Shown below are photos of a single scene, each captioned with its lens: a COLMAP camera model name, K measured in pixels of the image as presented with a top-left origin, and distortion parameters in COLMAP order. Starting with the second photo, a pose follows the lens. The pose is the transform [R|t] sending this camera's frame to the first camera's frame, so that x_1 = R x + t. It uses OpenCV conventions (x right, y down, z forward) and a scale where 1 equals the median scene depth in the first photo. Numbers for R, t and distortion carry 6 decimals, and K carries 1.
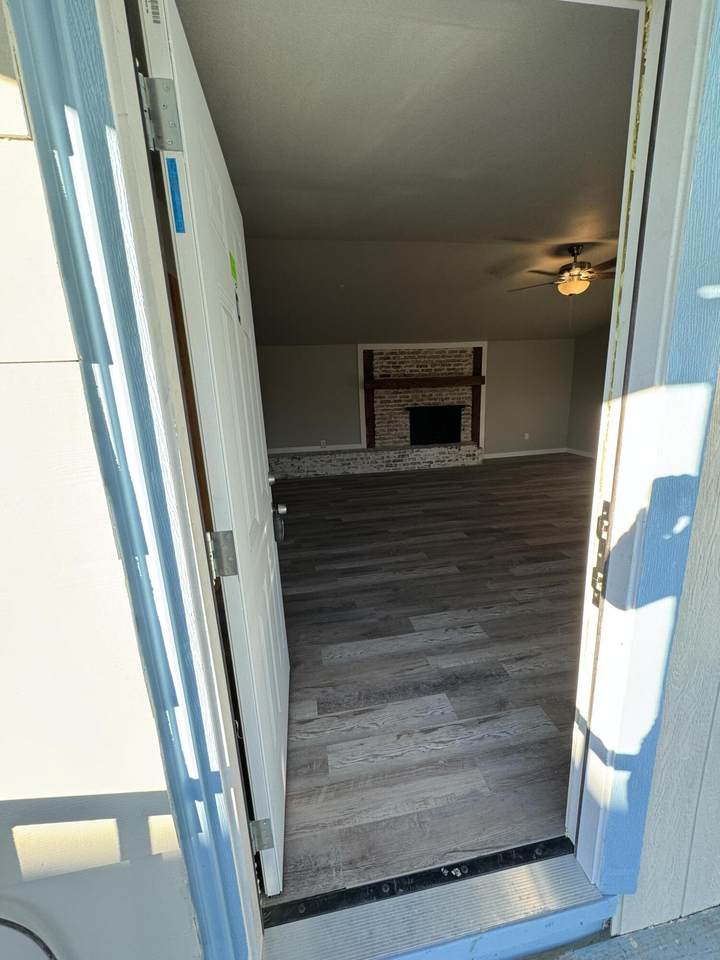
lens RADIAL K [[383.7, 0, 358.7], [0, 383.7, 479.8], [0, 0, 1]] dist [-0.003029, 0.000834]
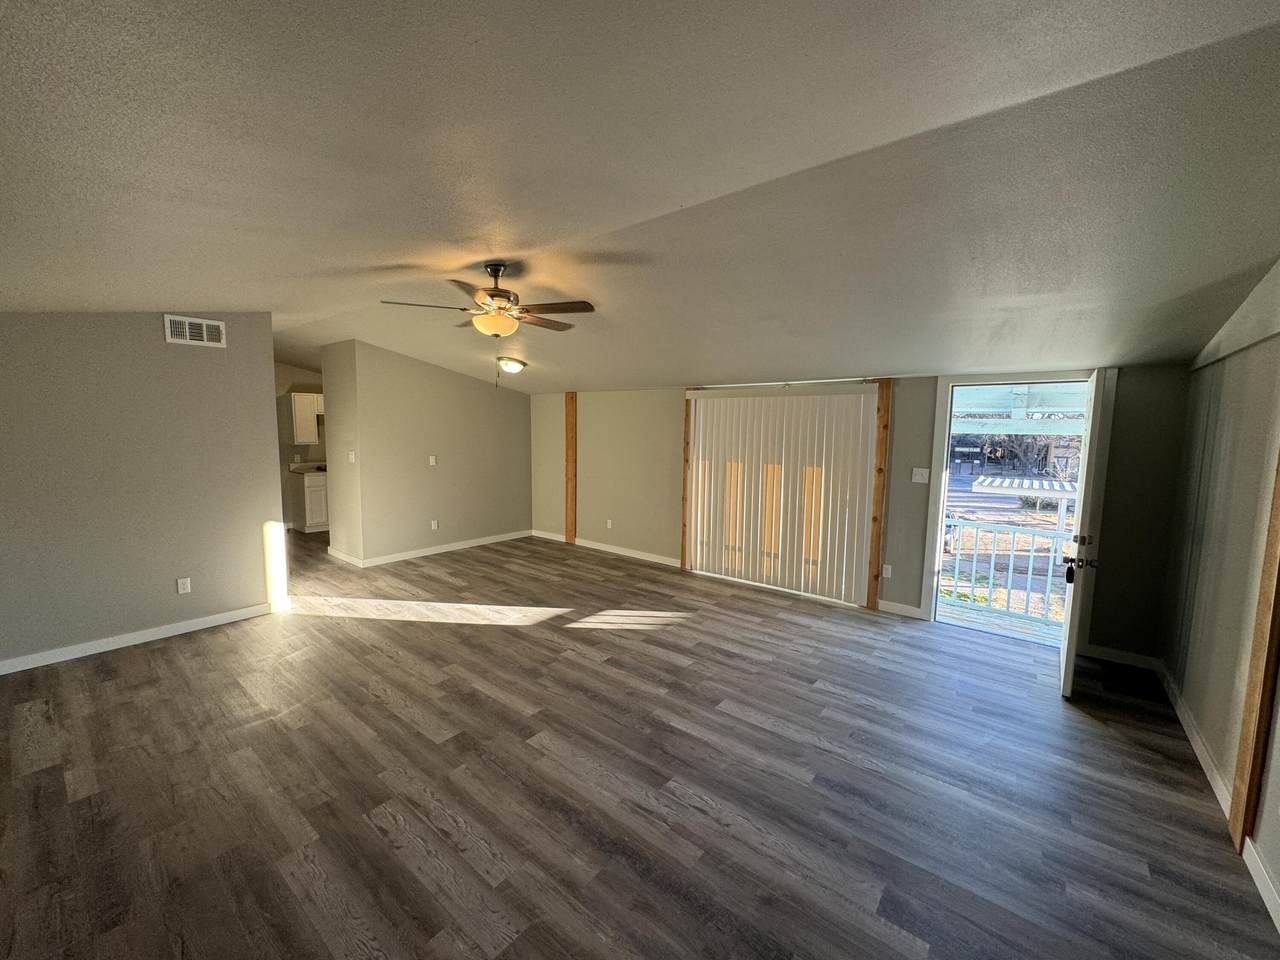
lens RADIAL K [[511.6, 0, 635.0], [0, 511.6, 479.0], [0, 0, 1]] dist [-0.003029, 0.000834]
pose [[-0.668255, -0.040751, 0.742815, -0.137195], [0.181108, 0.959546, 0.215571, -0.238176], [-0.721550, 0.278586, -0.633841, 0.859144]]
